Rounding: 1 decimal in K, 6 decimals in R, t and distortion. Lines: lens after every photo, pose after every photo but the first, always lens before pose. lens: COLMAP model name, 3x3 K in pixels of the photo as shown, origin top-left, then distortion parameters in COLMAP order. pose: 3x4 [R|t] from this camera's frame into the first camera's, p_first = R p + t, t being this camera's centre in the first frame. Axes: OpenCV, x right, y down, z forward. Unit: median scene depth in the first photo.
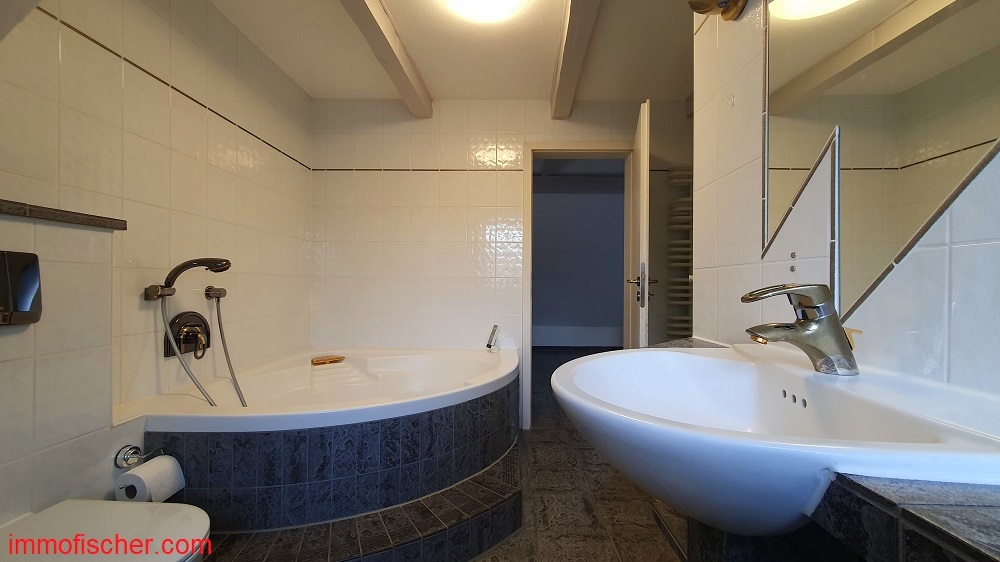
lens RADIAL K [[396.4, 0, 497.2], [0, 396.4, 283.6], [0, 0, 1]] dist [0.011167, -0.000120]
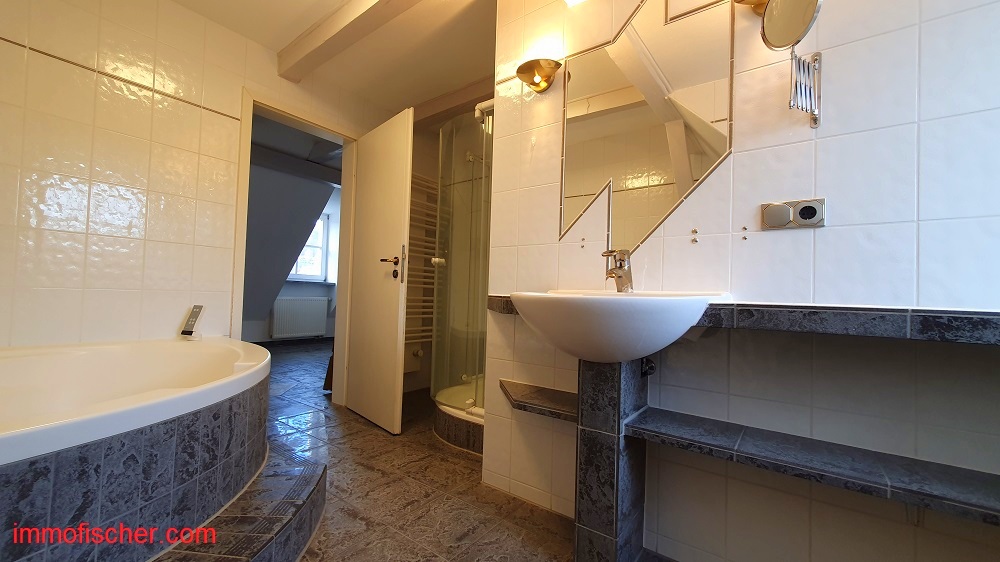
lens RADIAL K [[396.4, 0, 494.8], [0, 396.4, 282.2], [0, 0, 1]] dist [0.011167, -0.000120]
pose [[0.582967, 0.040576, 0.811482, -0.542764], [-0.035653, 0.999068, -0.024343, 0.102451], [-0.811713, -0.014740, 0.583870, 0.136394]]
